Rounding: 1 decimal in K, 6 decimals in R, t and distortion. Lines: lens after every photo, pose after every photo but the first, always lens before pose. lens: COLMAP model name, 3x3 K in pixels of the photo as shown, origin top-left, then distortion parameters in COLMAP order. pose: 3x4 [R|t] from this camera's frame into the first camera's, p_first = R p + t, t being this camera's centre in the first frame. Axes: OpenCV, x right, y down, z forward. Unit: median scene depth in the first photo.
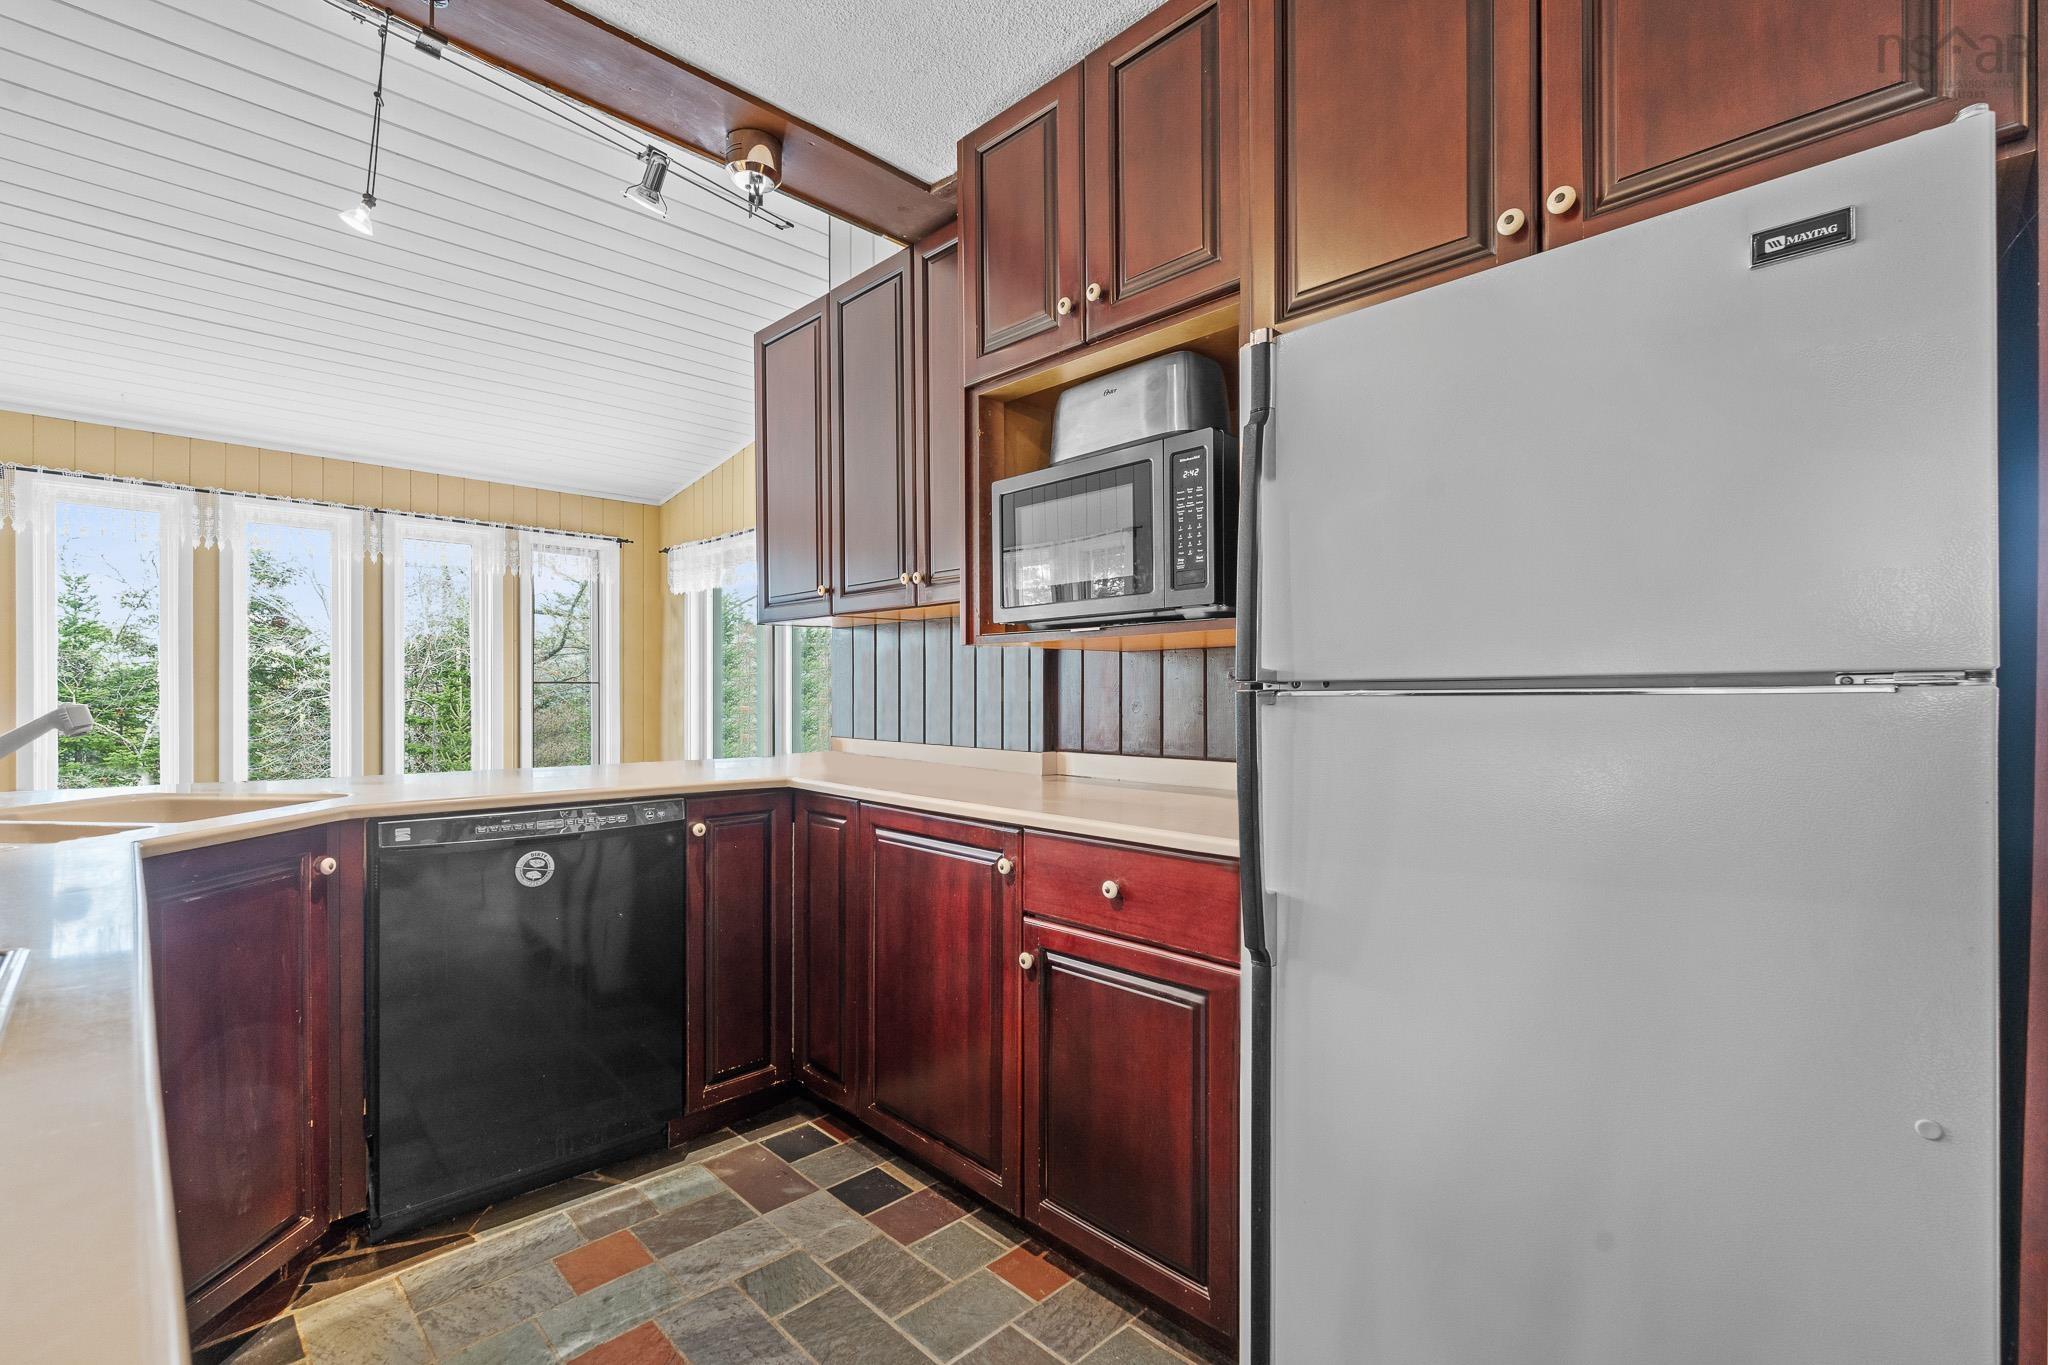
lens RADIAL K [[897.2, 0, 1025.3], [0, 897.2, 698.5], [0, 0, 1]] dist [-0.004641, 0.000020]
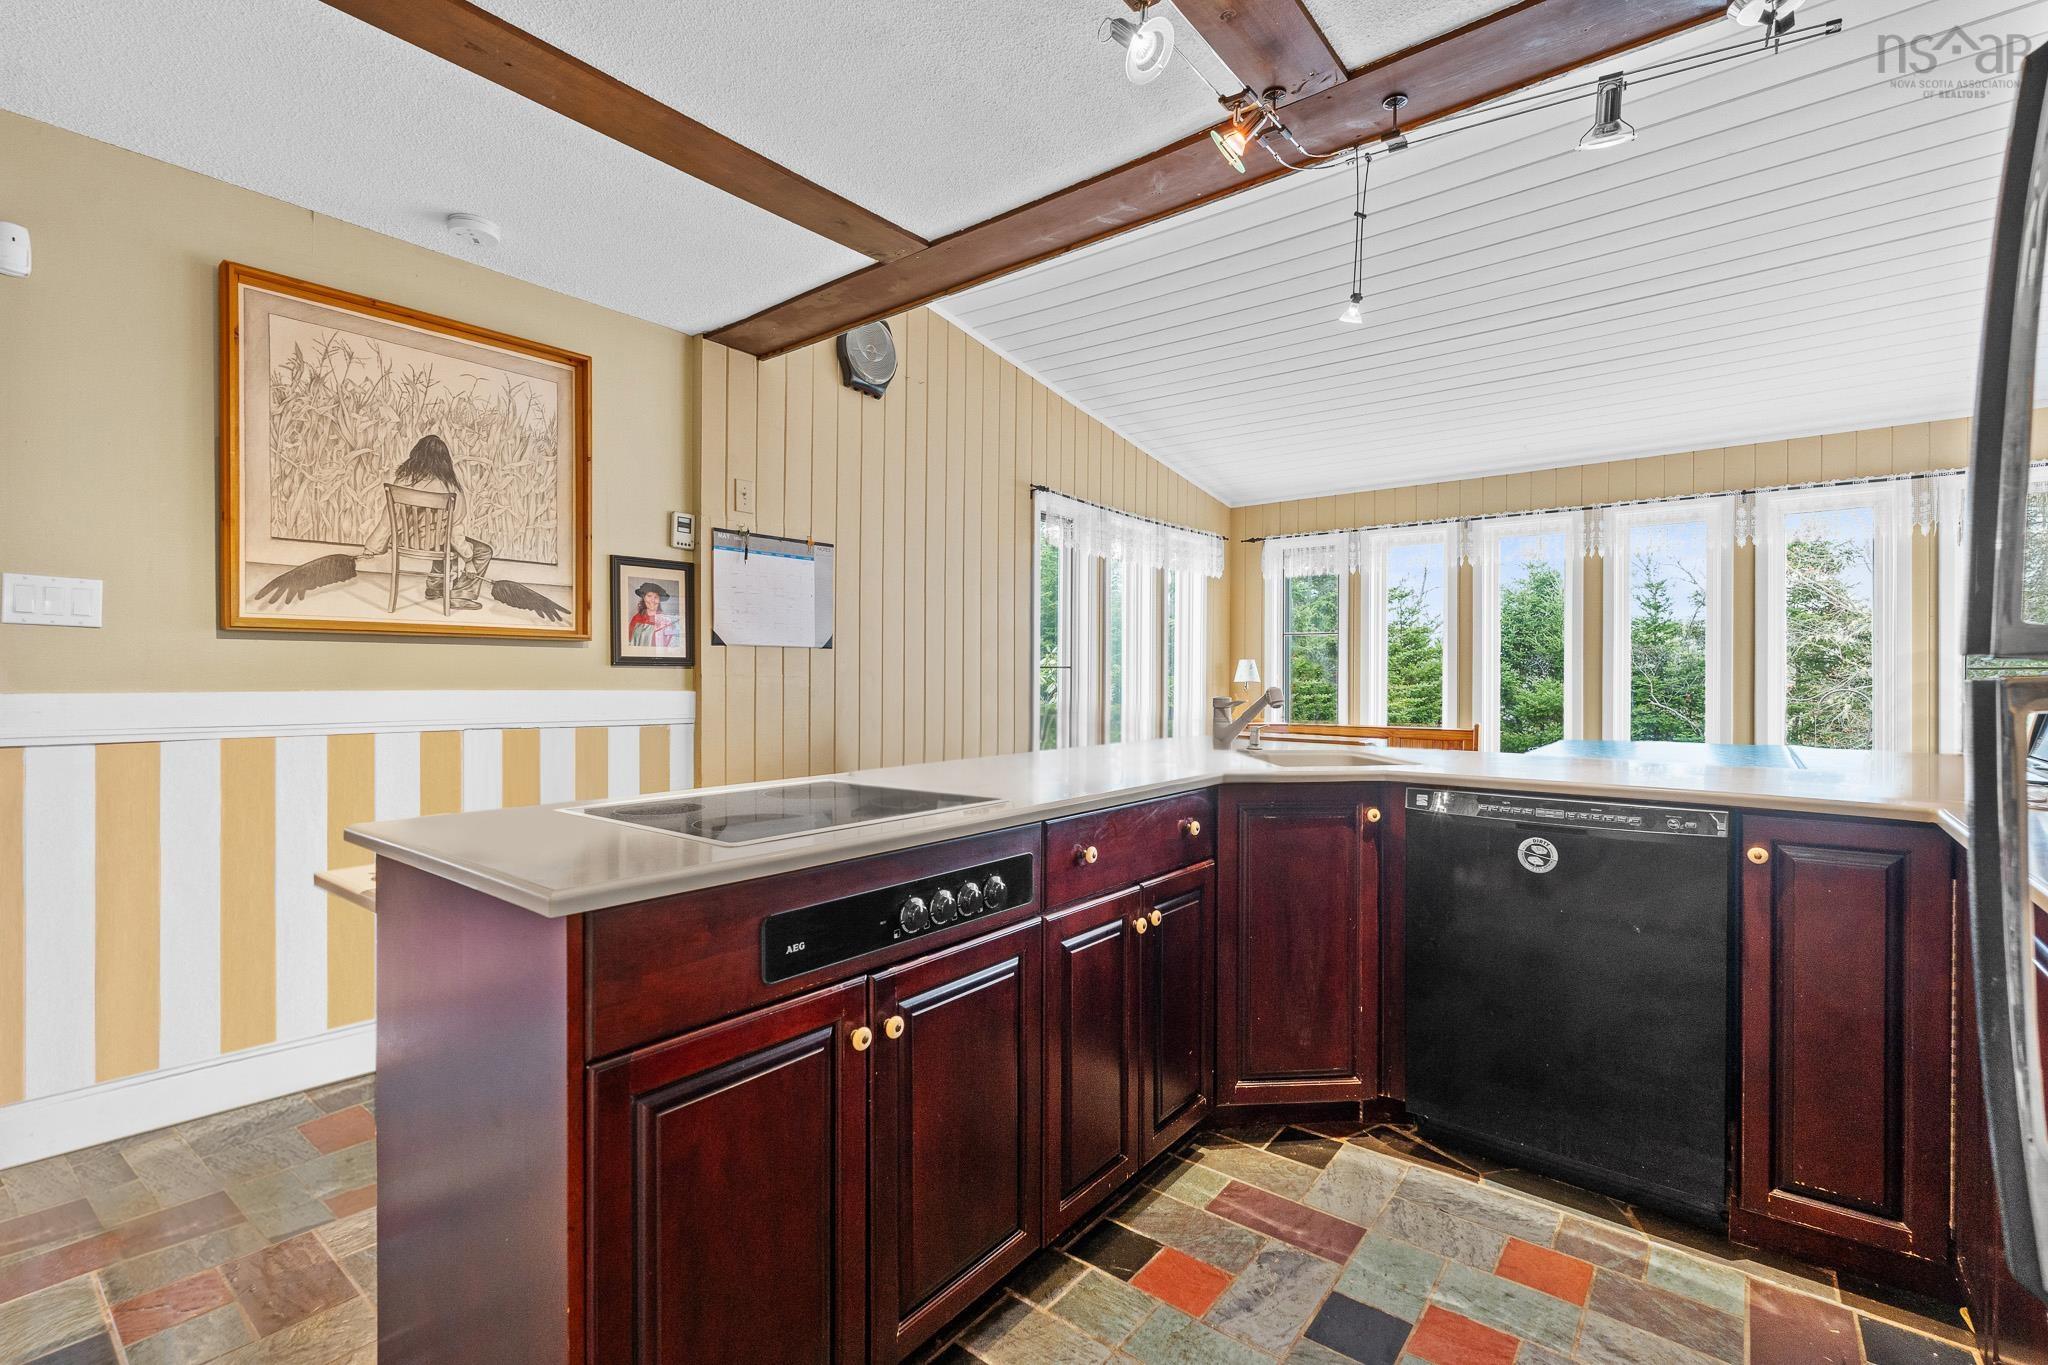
lens RADIAL K [[909.1, 0, 1016.4], [0, 909.1, 681.7], [0, 0, 1]] dist [-0.004593, 0.000405]
pose [[0.107032, 0.002515, -0.994252, 0.406989], [-0.009021, 0.999958, 0.001558, -0.002076], [0.994215, 0.008803, 0.107050, 0.301599]]
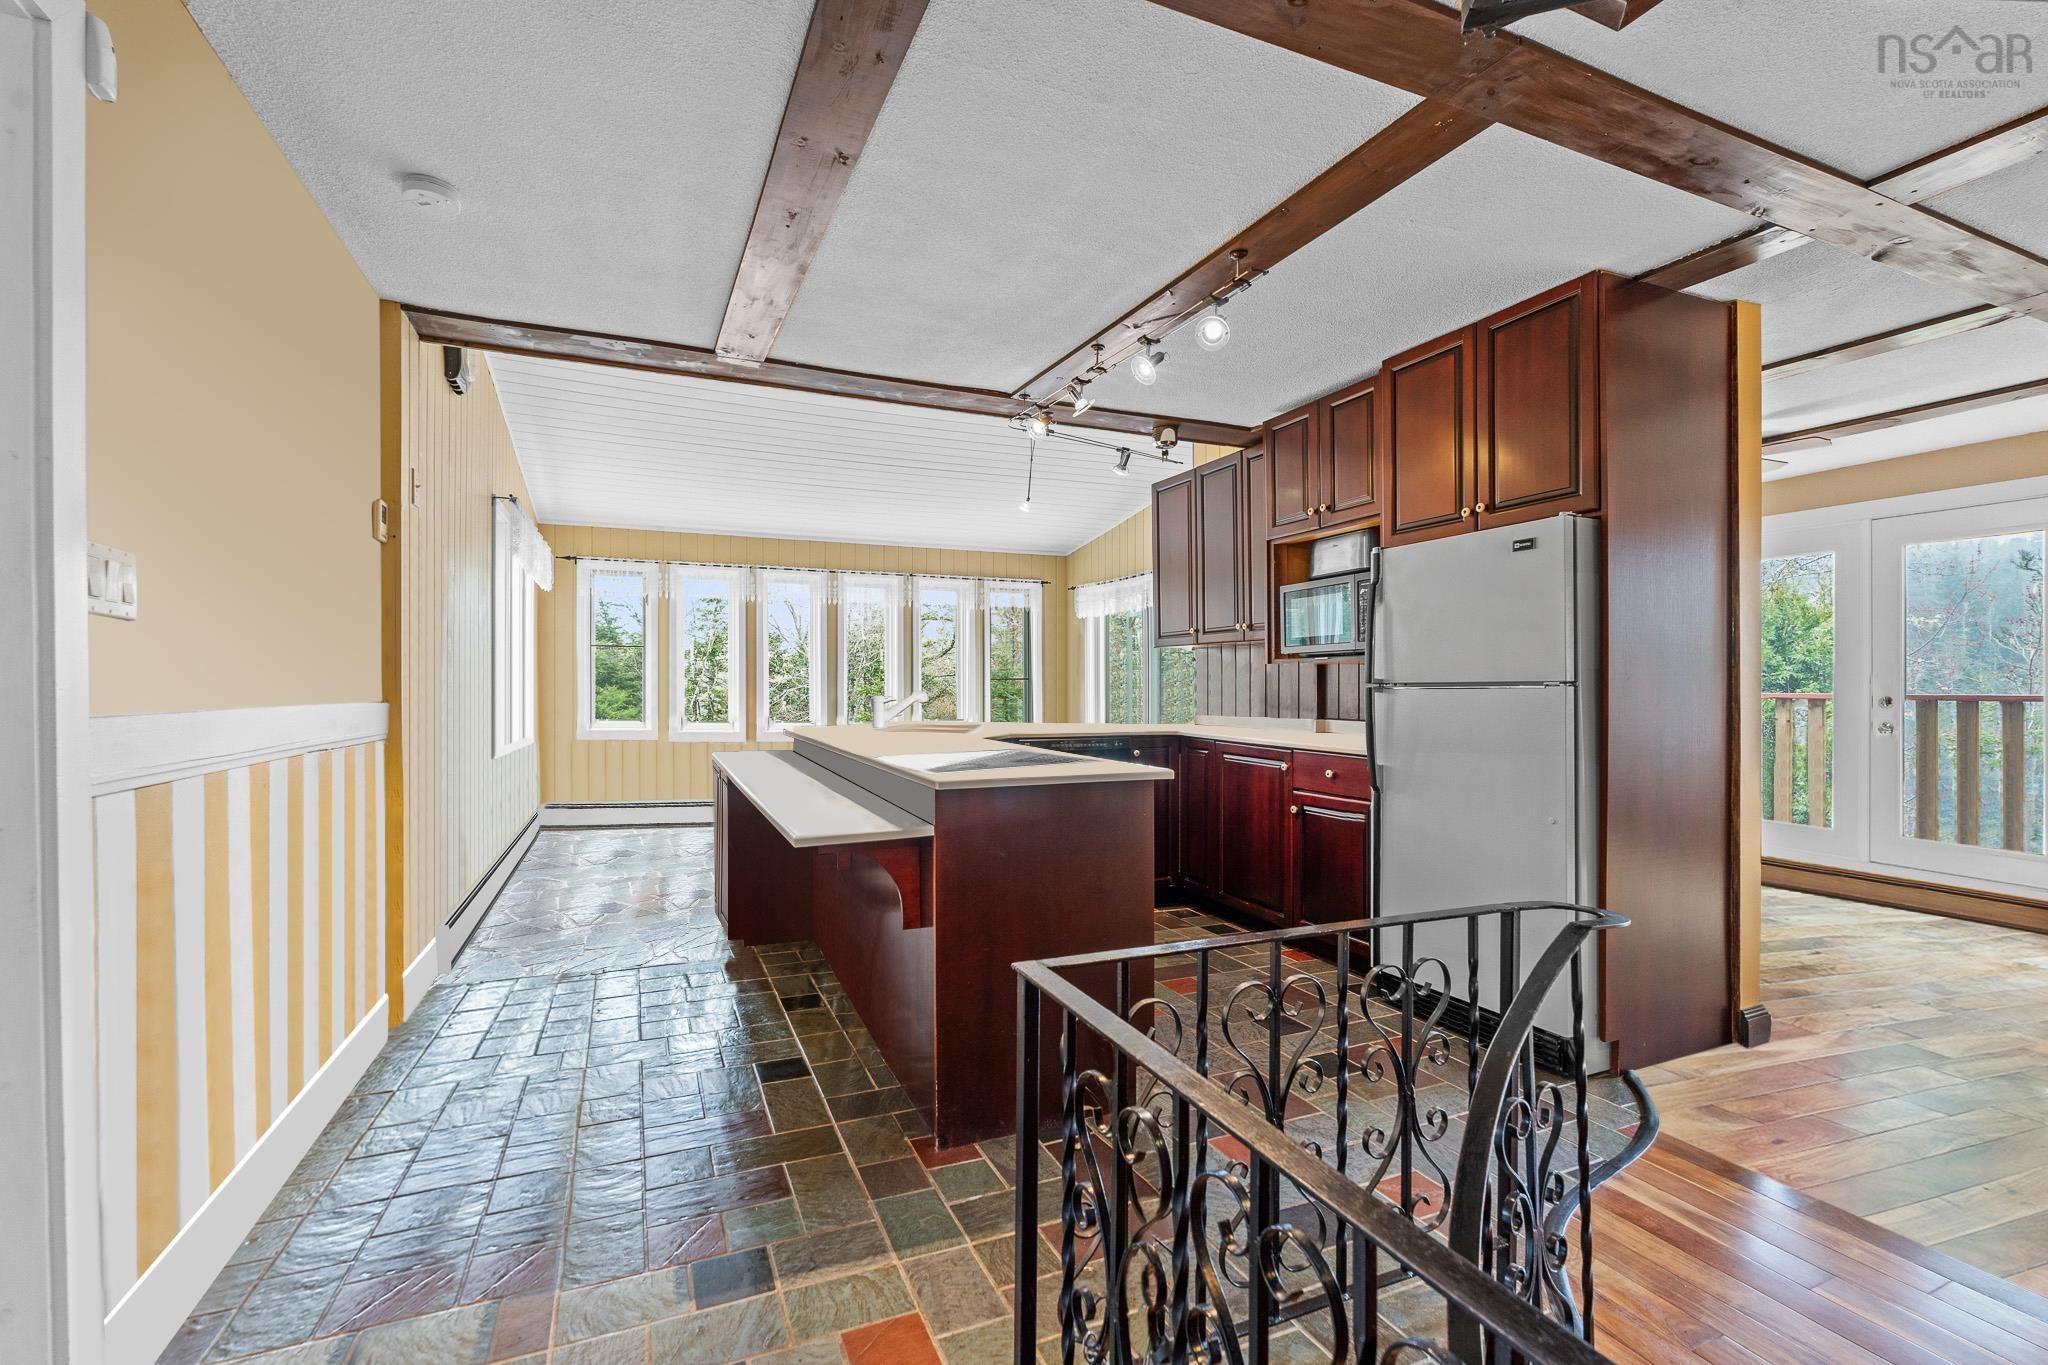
lens RADIAL K [[894.6, 0, 1024.0], [0, 894.6, 682.5], [0, 0, 1]] dist [-0.000465, 0.000134]
pose [[0.931125, -0.001904, -0.364696, 0.165330], [-0.001007, 0.999969, -0.007791, -0.000471], [0.364700, 0.007622, 0.931094, -1.144627]]
